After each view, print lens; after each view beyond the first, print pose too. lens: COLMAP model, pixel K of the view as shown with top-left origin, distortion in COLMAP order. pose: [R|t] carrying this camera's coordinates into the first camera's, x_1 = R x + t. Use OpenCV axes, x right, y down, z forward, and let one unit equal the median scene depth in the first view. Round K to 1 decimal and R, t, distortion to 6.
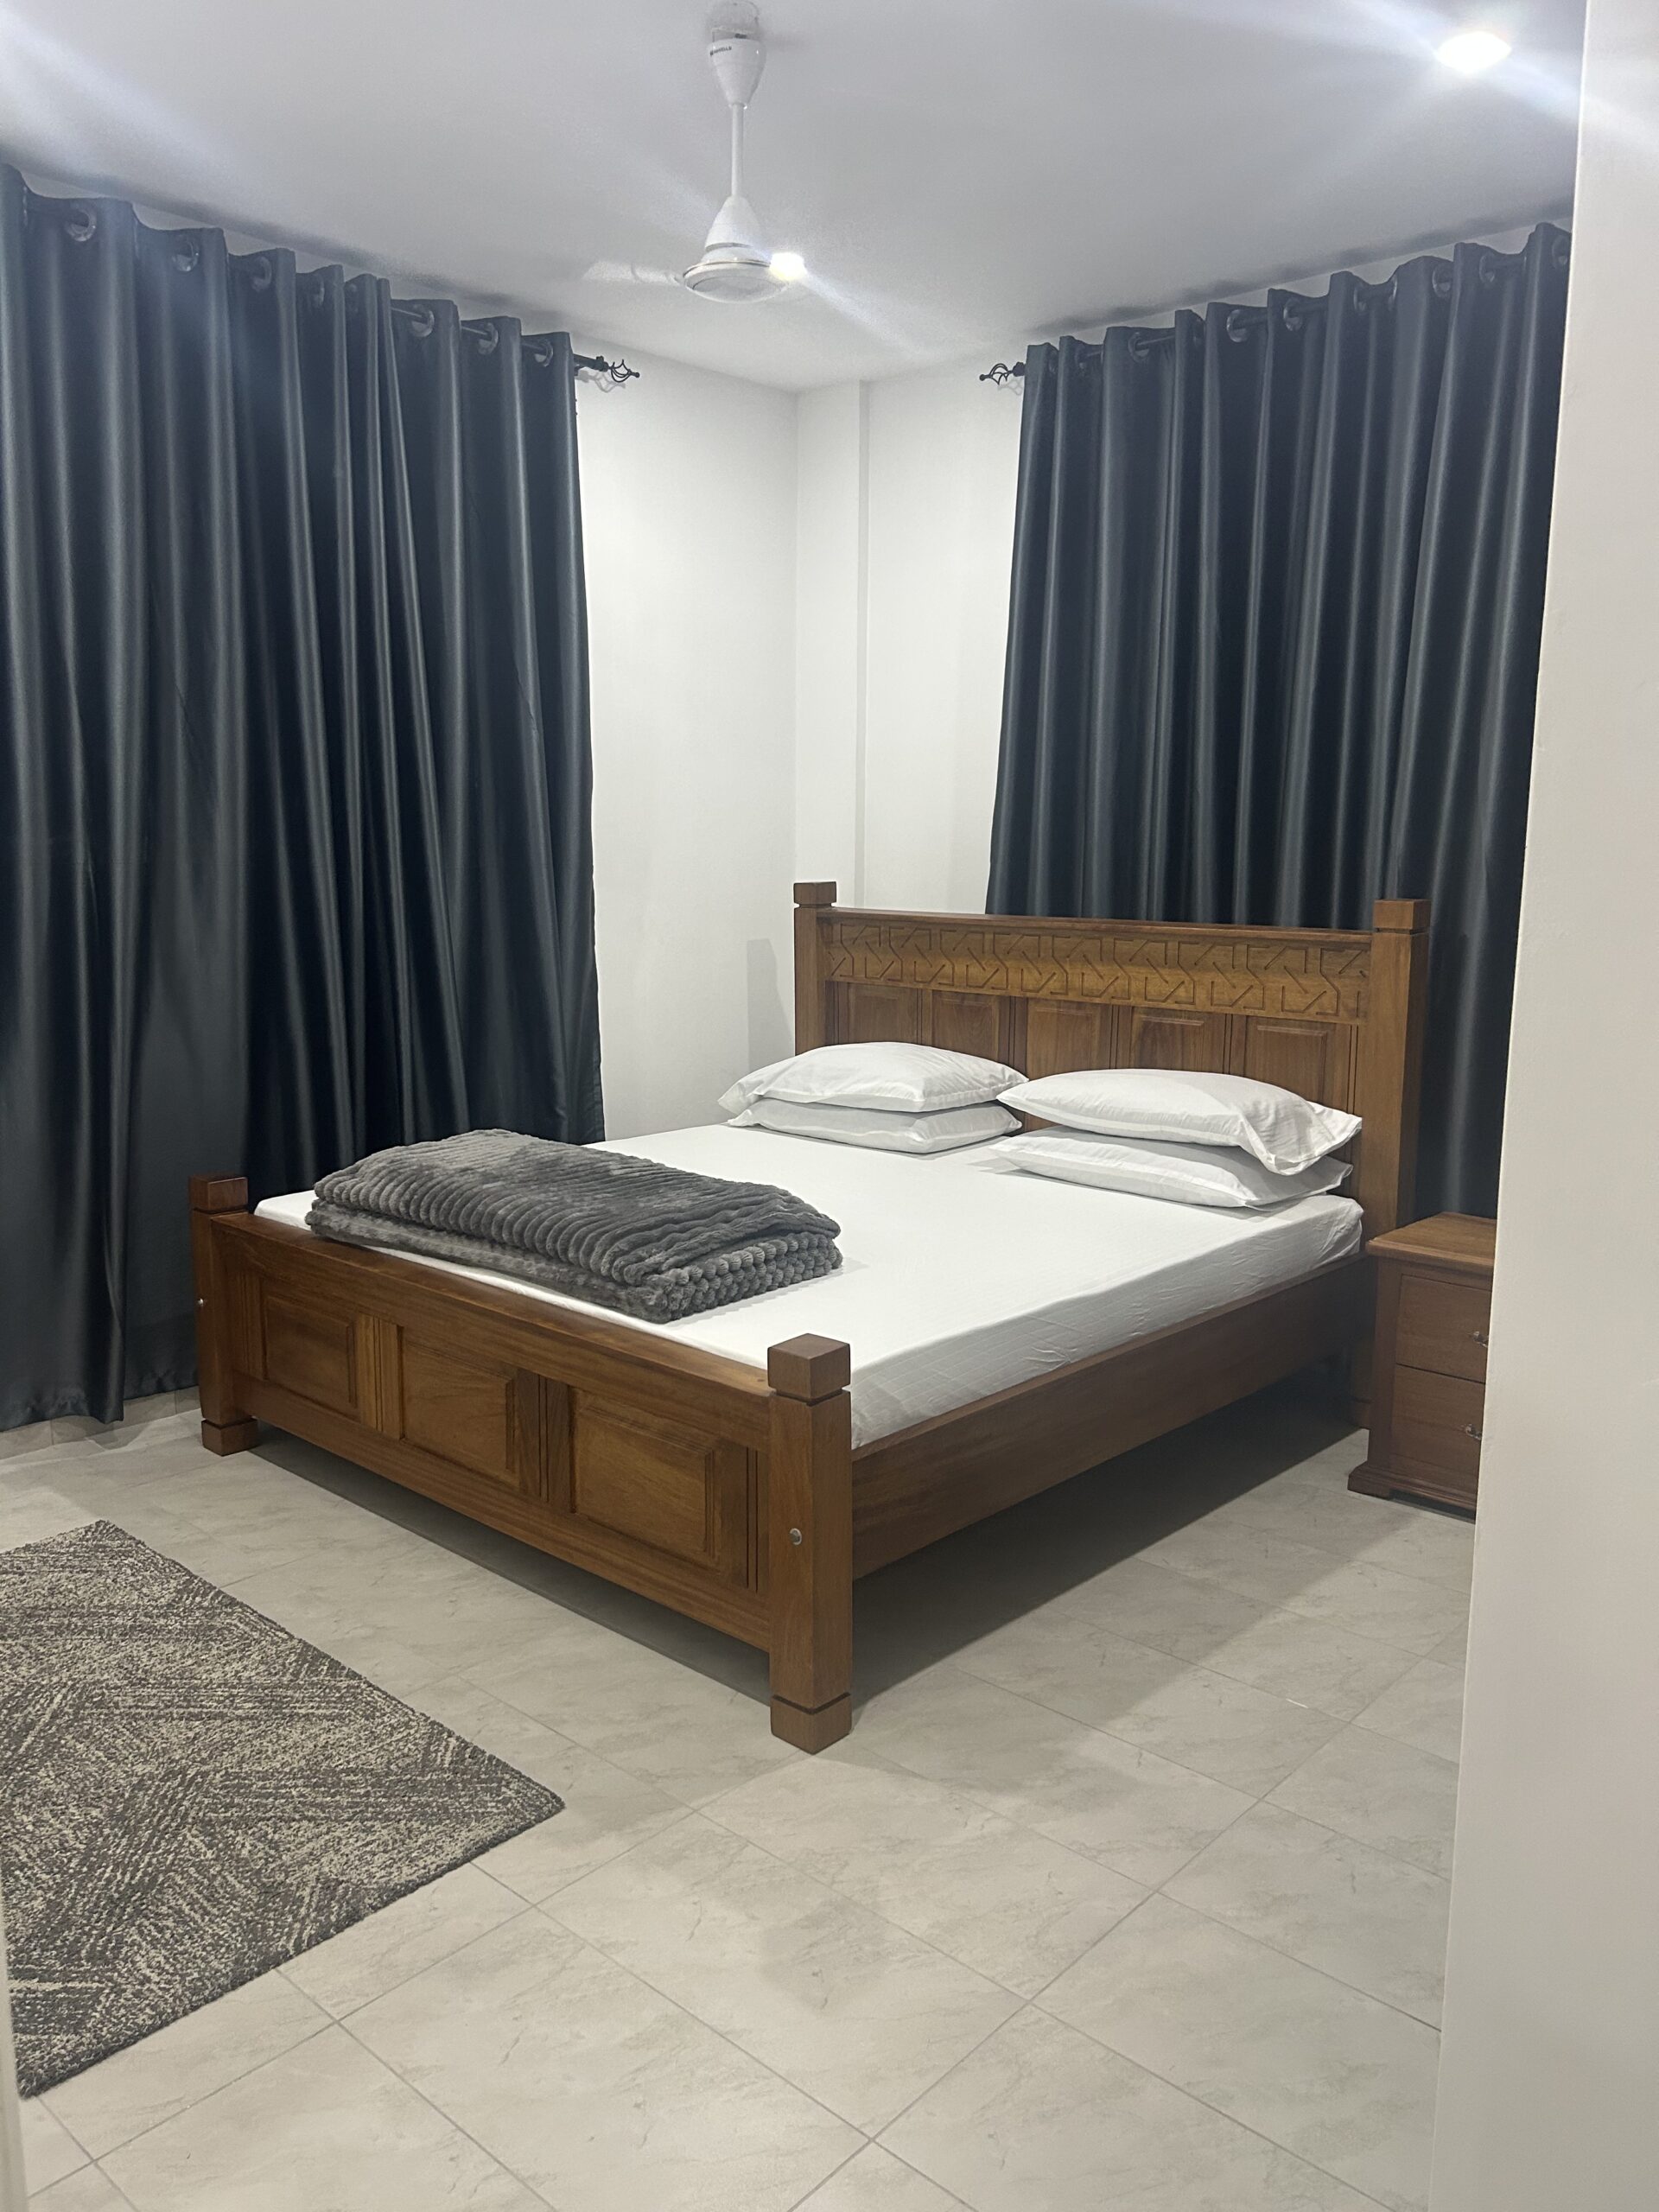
lens RADIAL K [[1656.1, 0, 818.3], [0, 1656.1, 1101.6], [0, 0, 1]] dist [0.037230, -0.013426]
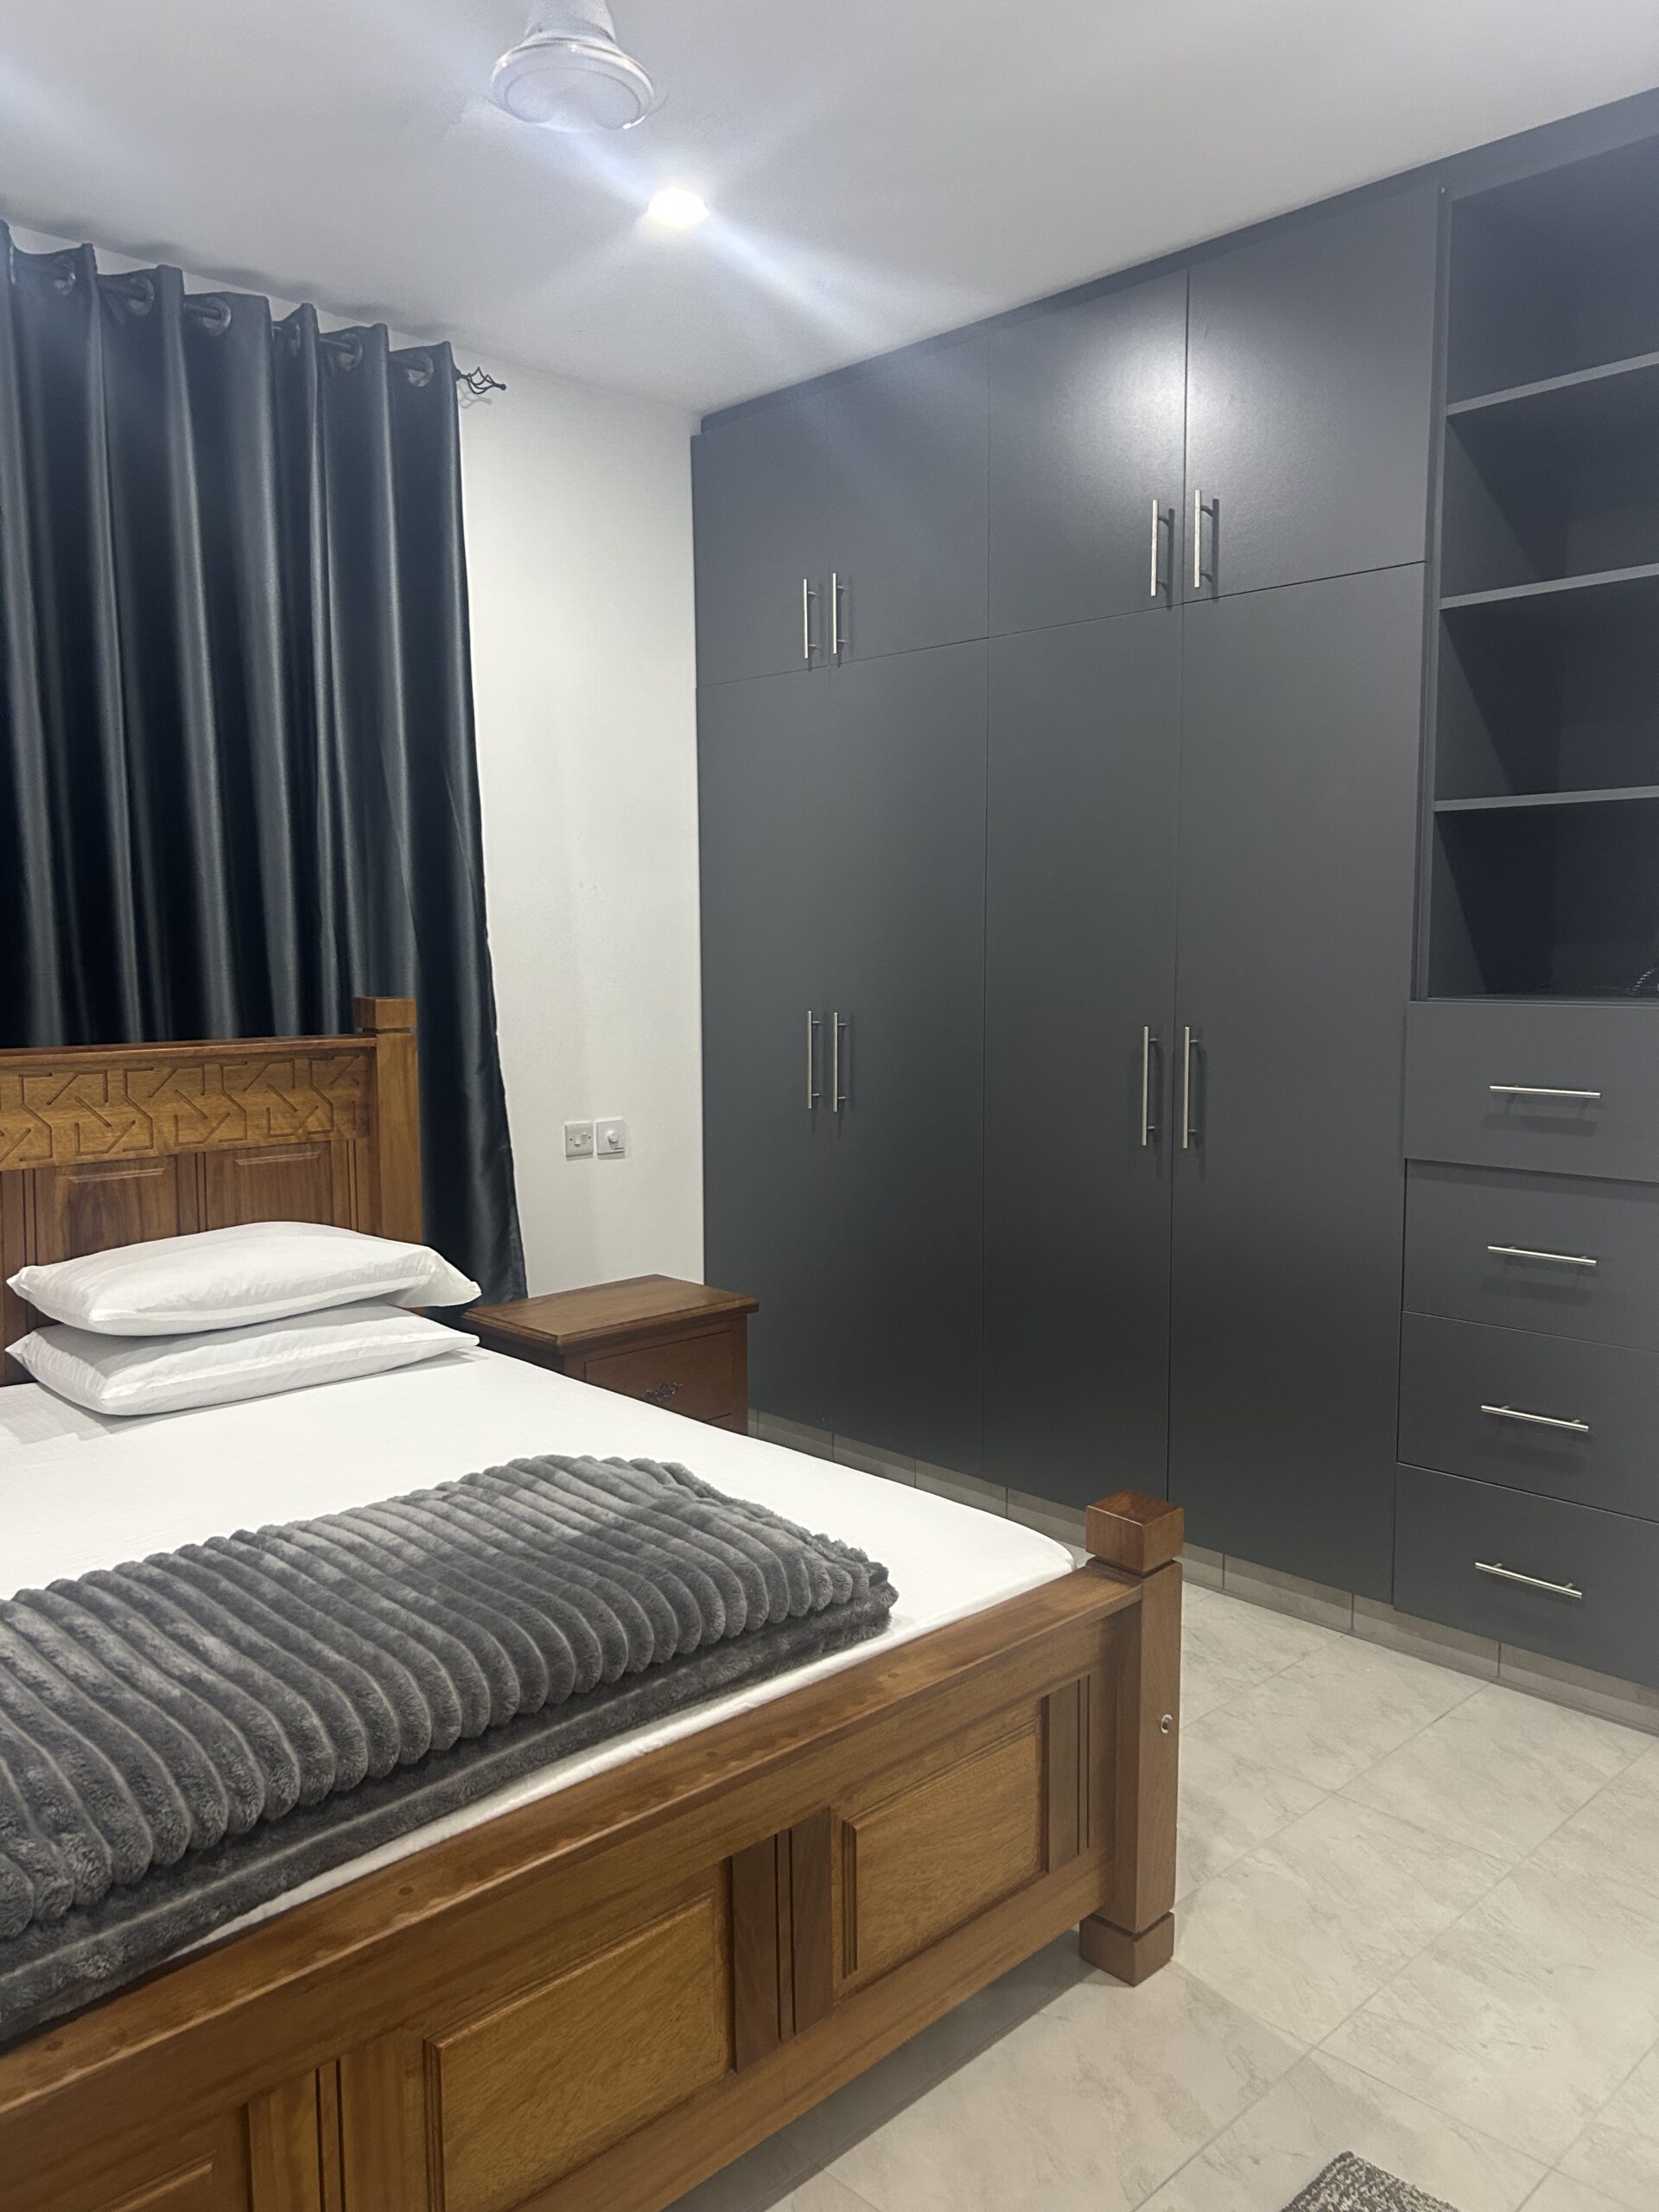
lens RADIAL K [[1656.1, 0, 821.2], [0, 1656.1, 1117.3], [0, 0, 1]] dist [0.037230, -0.013426]
pose [[0.068724, -0.113118, 0.991202, -0.542715], [0.162234, 0.981593, 0.100773, -0.106024], [-0.984356, 0.153881, 0.085811, 0.667239]]
